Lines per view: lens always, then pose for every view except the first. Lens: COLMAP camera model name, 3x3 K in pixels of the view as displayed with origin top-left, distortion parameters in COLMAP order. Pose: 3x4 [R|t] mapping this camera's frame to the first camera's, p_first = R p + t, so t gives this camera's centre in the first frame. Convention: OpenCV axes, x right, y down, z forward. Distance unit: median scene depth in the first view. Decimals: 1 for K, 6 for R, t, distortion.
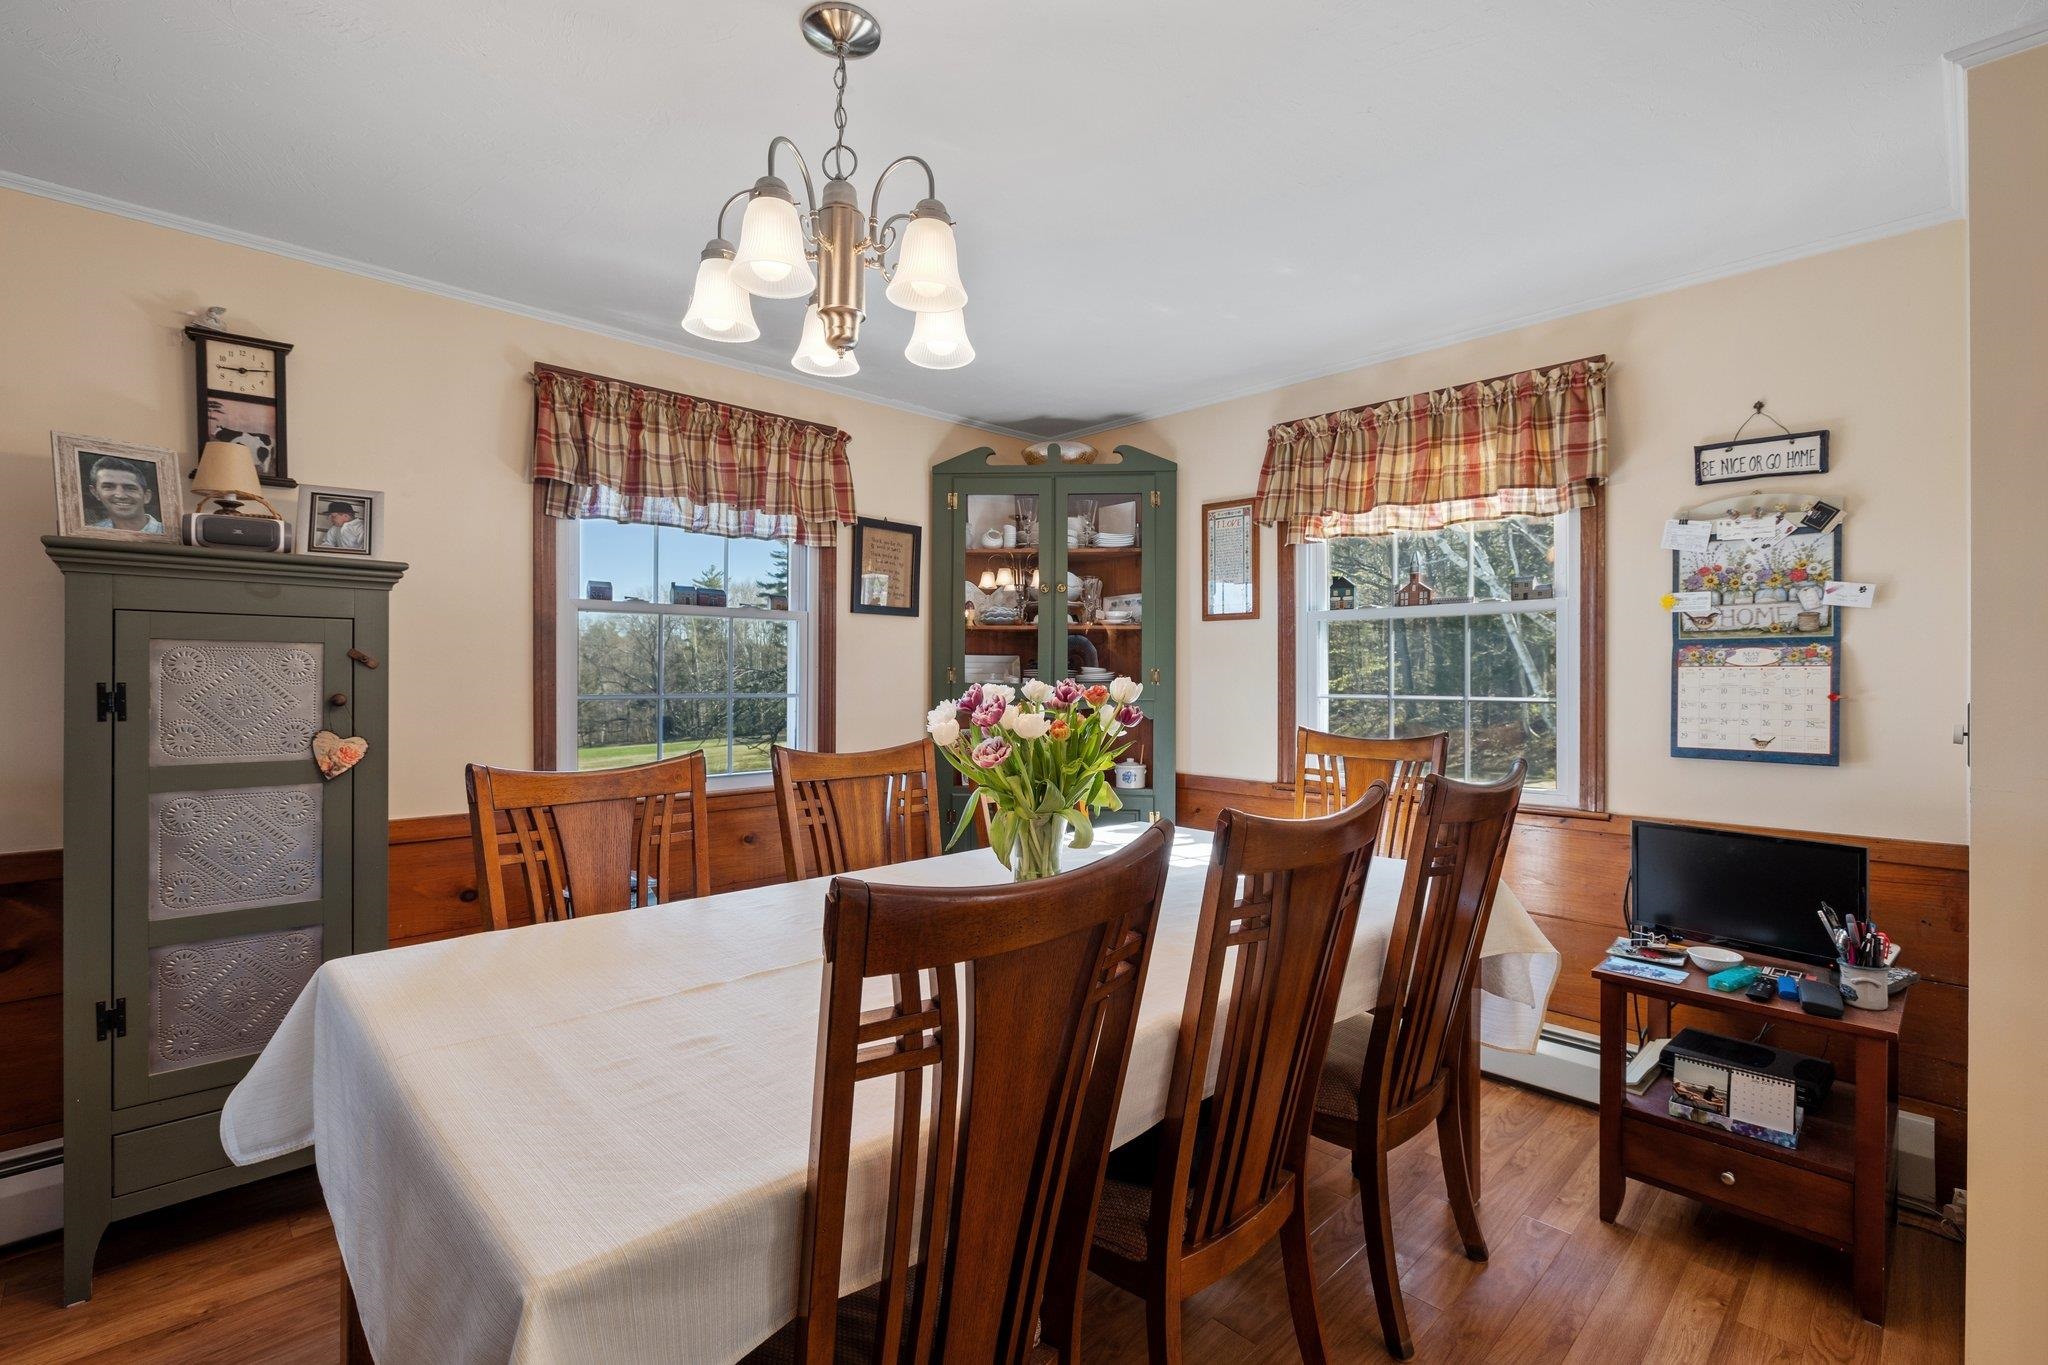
lens RADIAL K [[926.7, 0, 1024.7], [0, 926.7, 667.0], [0, 0, 1]] dist [-0.002476, -0.000056]
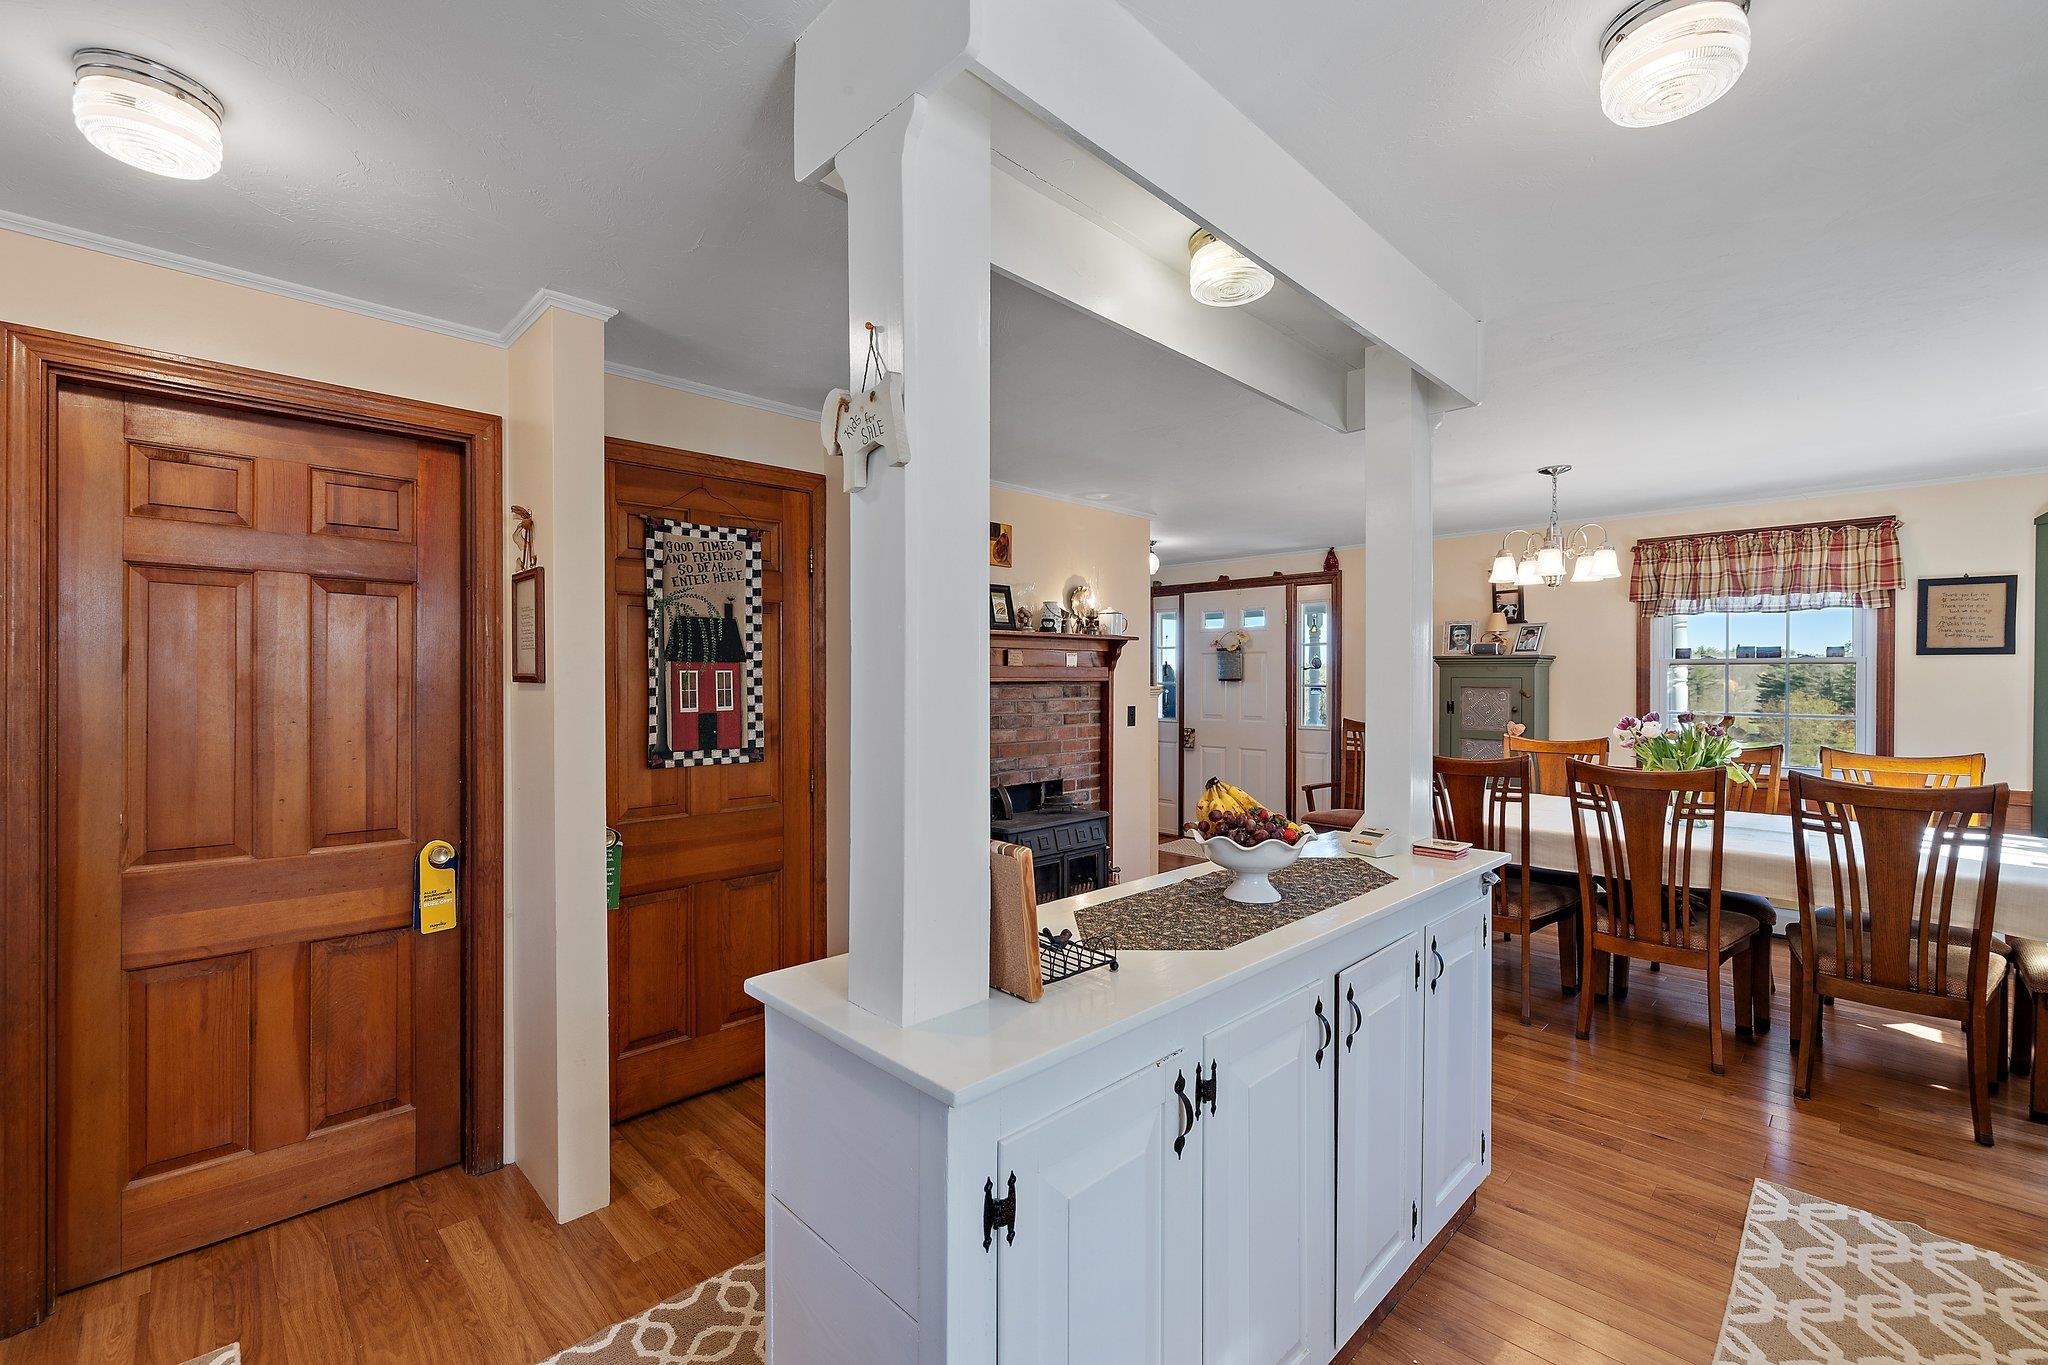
lens RADIAL K [[867.3, 0, 1020.3], [0, 867.3, 685.0], [0, 0, 1]] dist [-0.002224, -0.000118]
pose [[0.015291, -0.003301, -0.999878, 1.226355], [0.003088, 0.999990, -0.003254, -0.023174], [0.999878, -0.003038, 0.015301, -0.308351]]
